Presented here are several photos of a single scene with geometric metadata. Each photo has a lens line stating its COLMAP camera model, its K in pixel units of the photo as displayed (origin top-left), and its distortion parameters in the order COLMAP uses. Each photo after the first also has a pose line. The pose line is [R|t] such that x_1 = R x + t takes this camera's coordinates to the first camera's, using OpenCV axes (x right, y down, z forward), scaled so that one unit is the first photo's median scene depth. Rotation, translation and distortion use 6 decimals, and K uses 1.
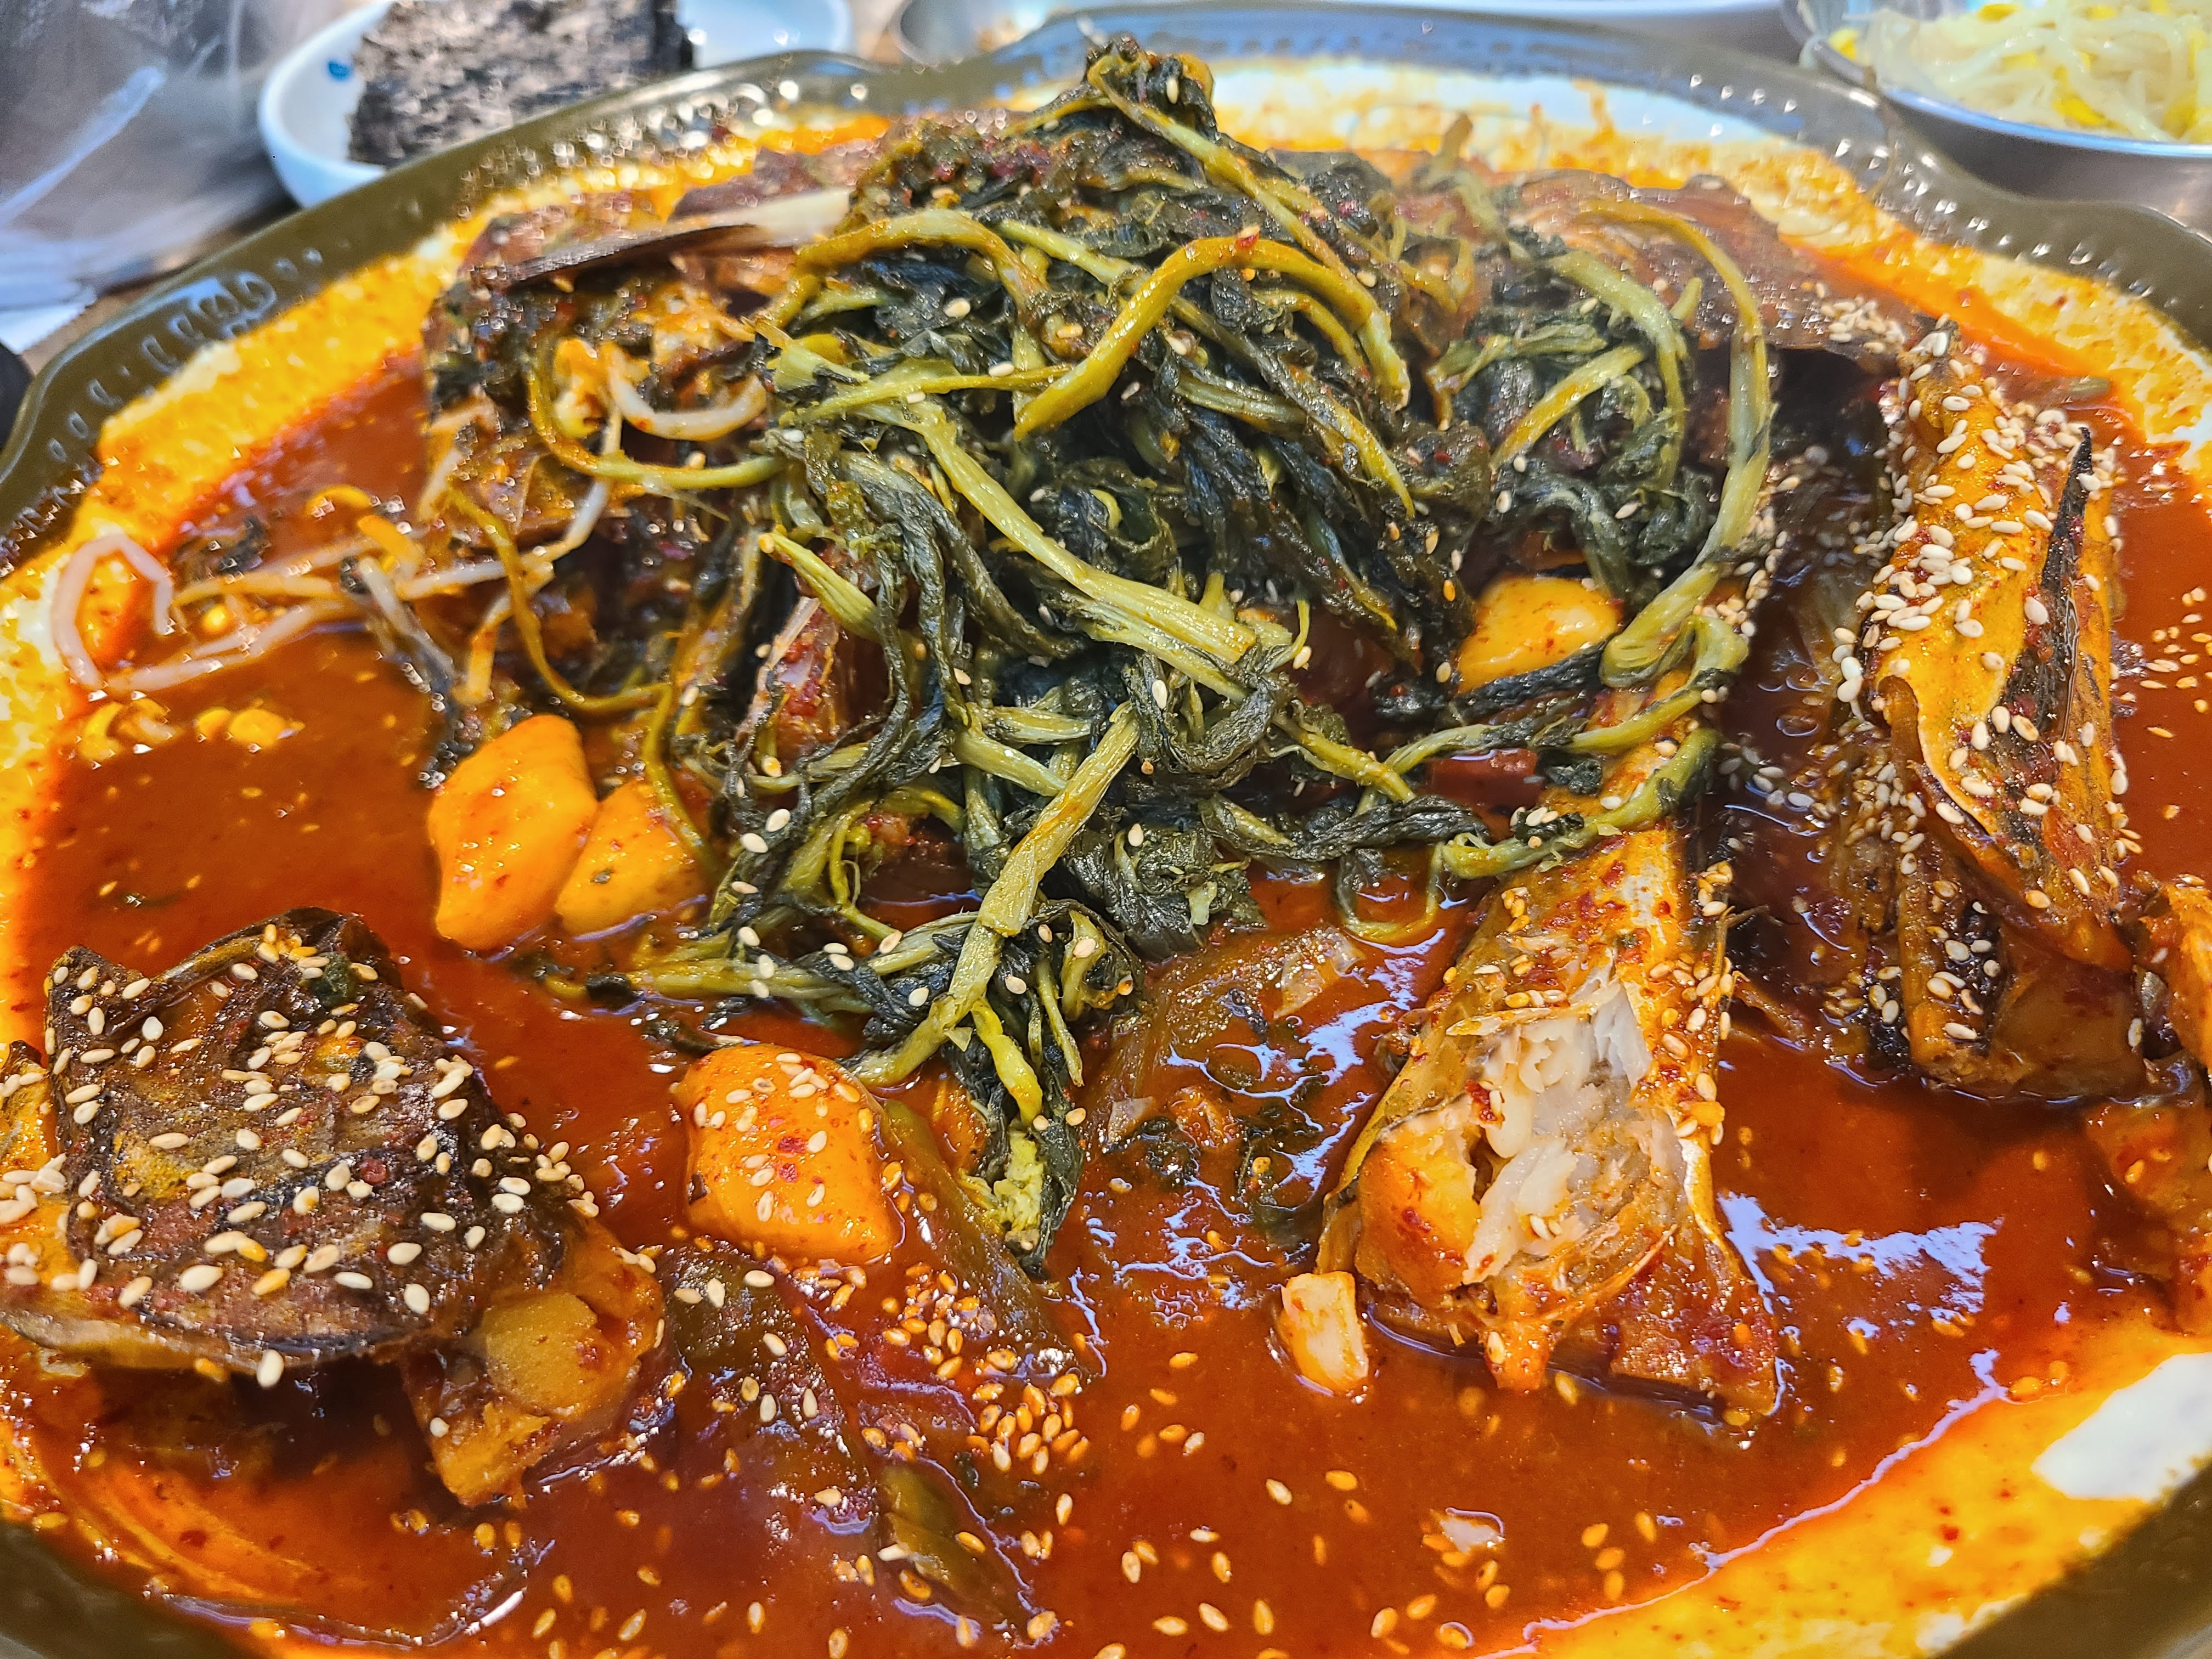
lens RADIAL K [[1670.4, 0, 1127.4], [0, 1670.4, 862.1], [0, 0, 1]] dist [0.001086, -0.007876]
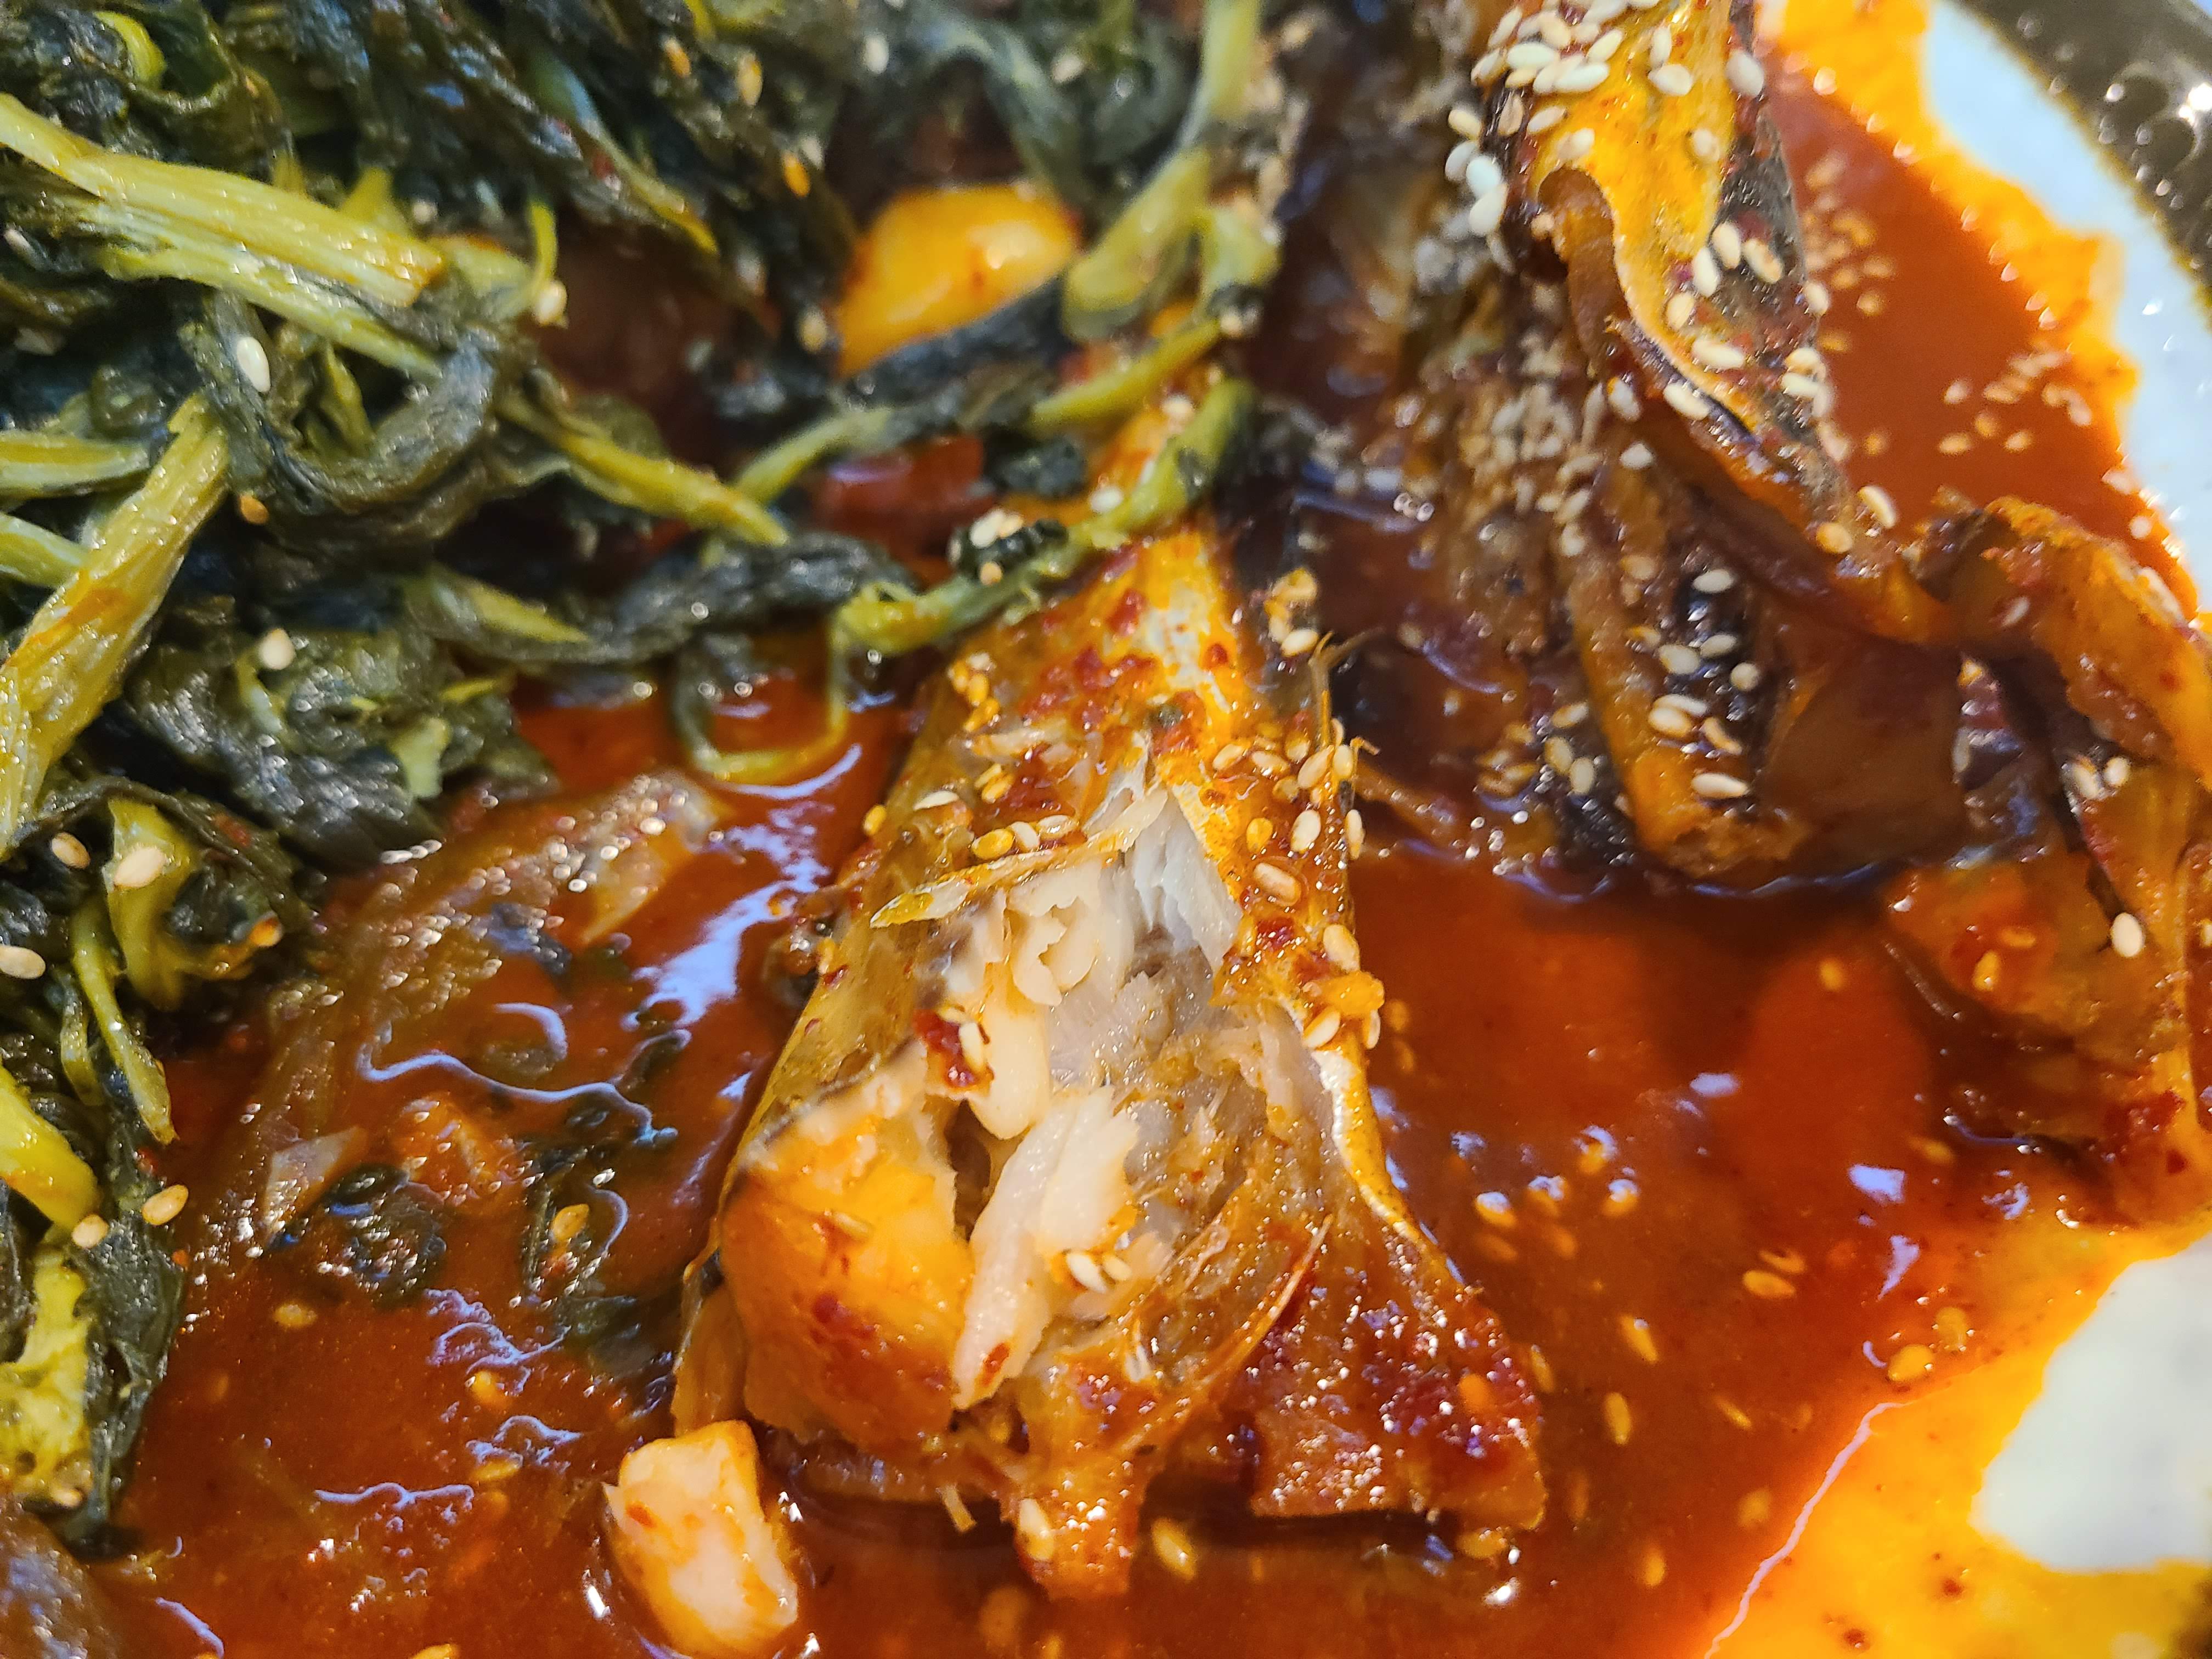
lens RADIAL K [[1670.4, 0, 1107.8], [0, 1670.4, 824.4], [0, 0, 1]] dist [0.001086, -0.007876]
pose [[0.950956, -0.140892, 0.275376, 0.114467], [0.129020, 0.989773, 0.060858, 0.045880], [-0.281134, -0.022344, 0.959408, 0.444906]]
